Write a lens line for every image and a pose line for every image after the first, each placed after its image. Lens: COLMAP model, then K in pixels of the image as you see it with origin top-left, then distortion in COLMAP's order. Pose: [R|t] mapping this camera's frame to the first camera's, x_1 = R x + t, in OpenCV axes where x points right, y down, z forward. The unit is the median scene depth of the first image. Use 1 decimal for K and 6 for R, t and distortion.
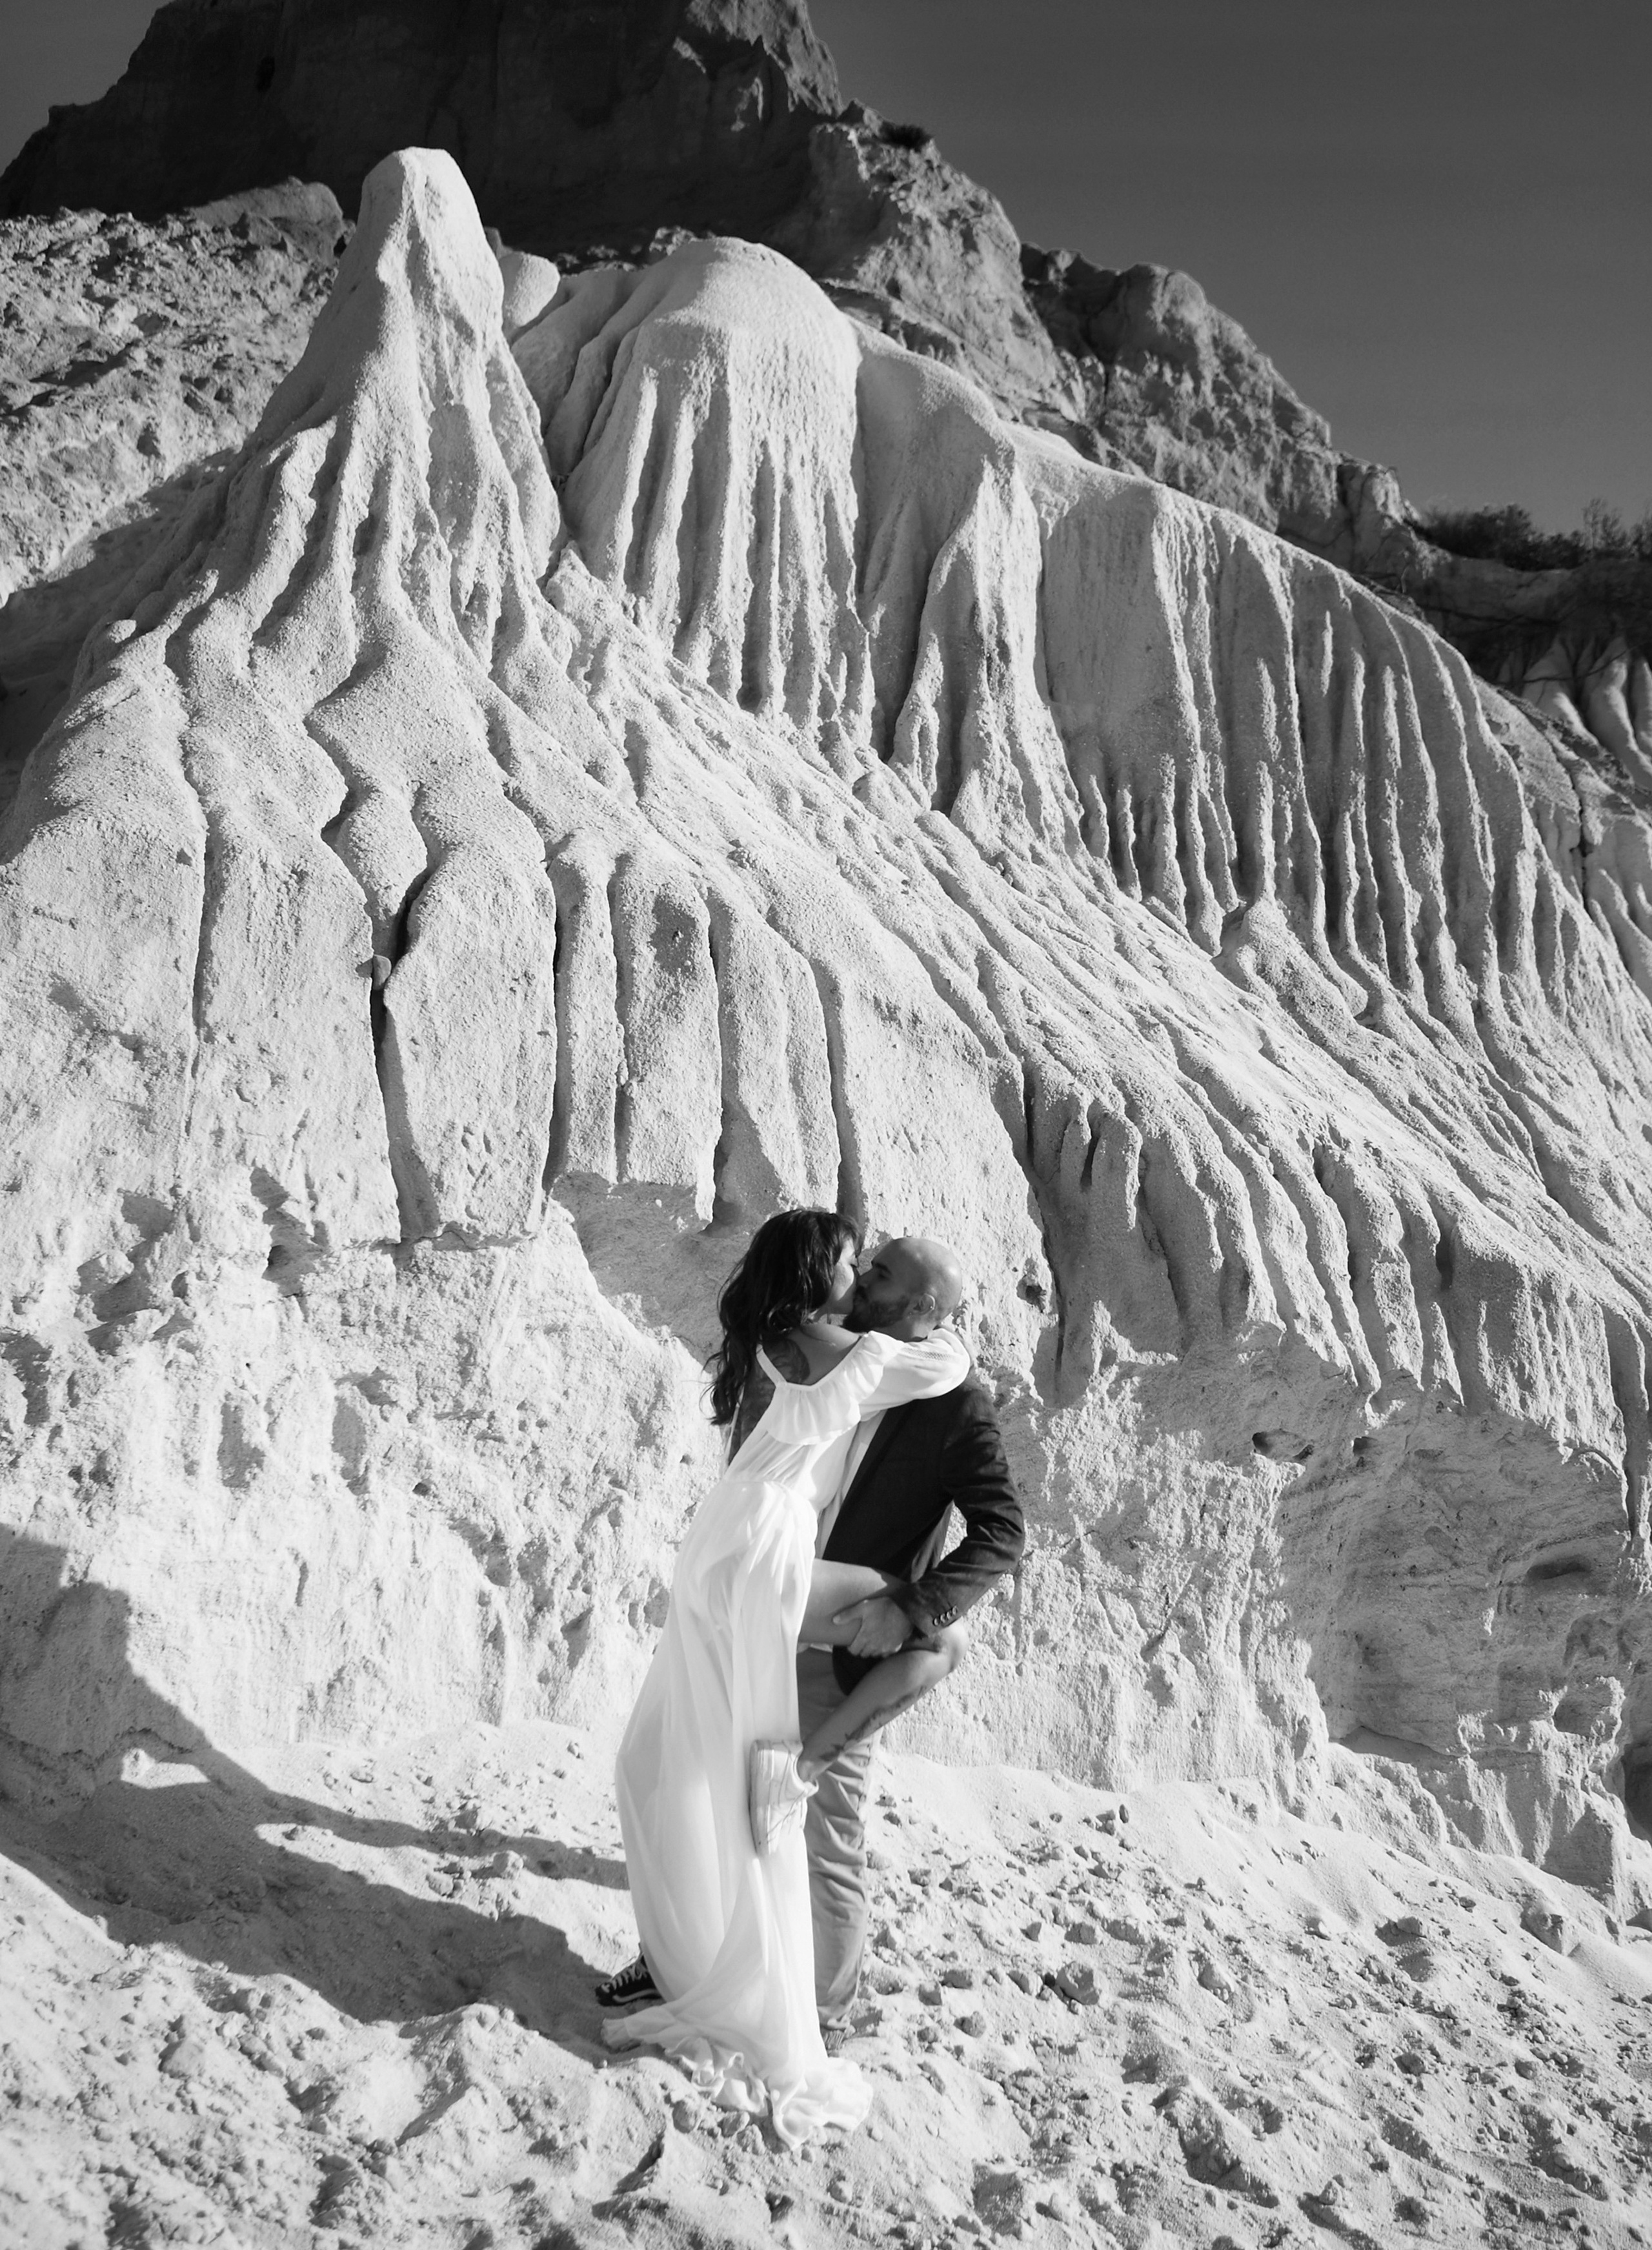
lens RADIAL K [[1954.8, 0, 839.0], [0, 1954.8, 1293.4], [0, 0, 1]] dist [-0.107346, 0.091105]
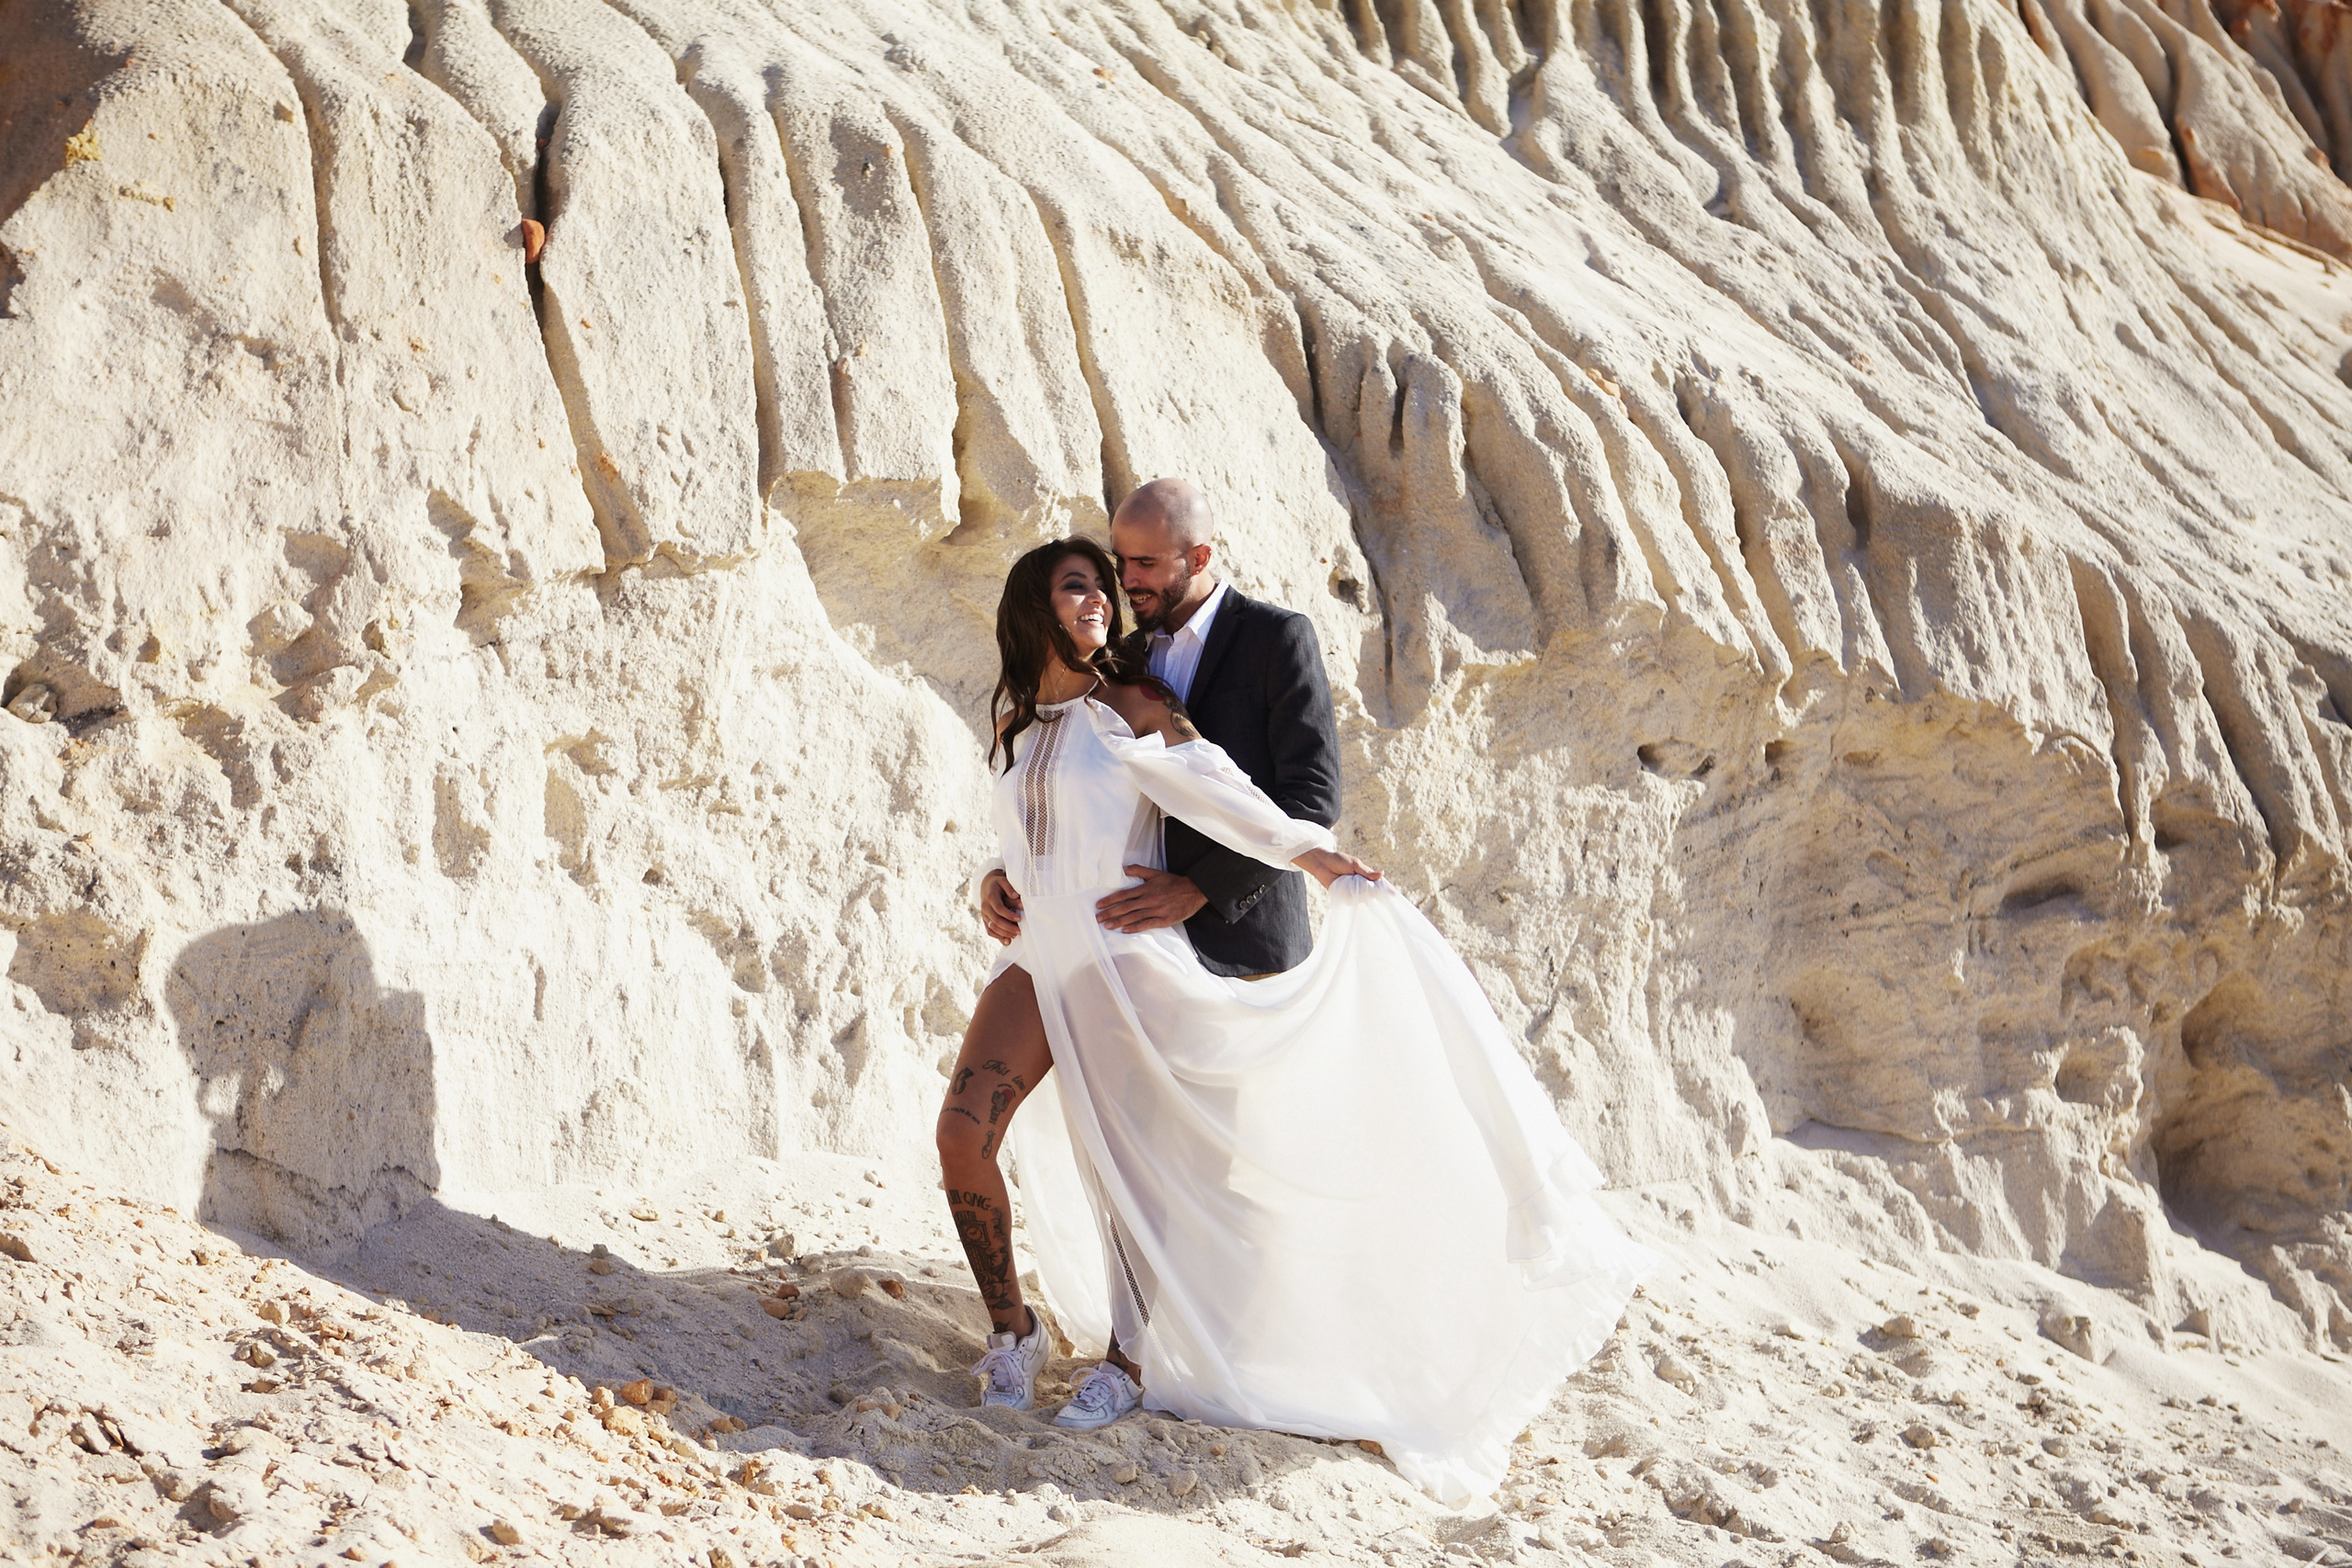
lens RADIAL K [[3443.1, 0, 1176.0], [0, 3443.1, 784.0], [0, 0, 1]] dist [0.021999, -0.031071]
pose [[0.989786, -0.095206, 0.106108, -0.121002], [0.094511, 0.995457, 0.011575, 0.054248], [-0.106728, -0.001428, 0.994287, -0.363346]]
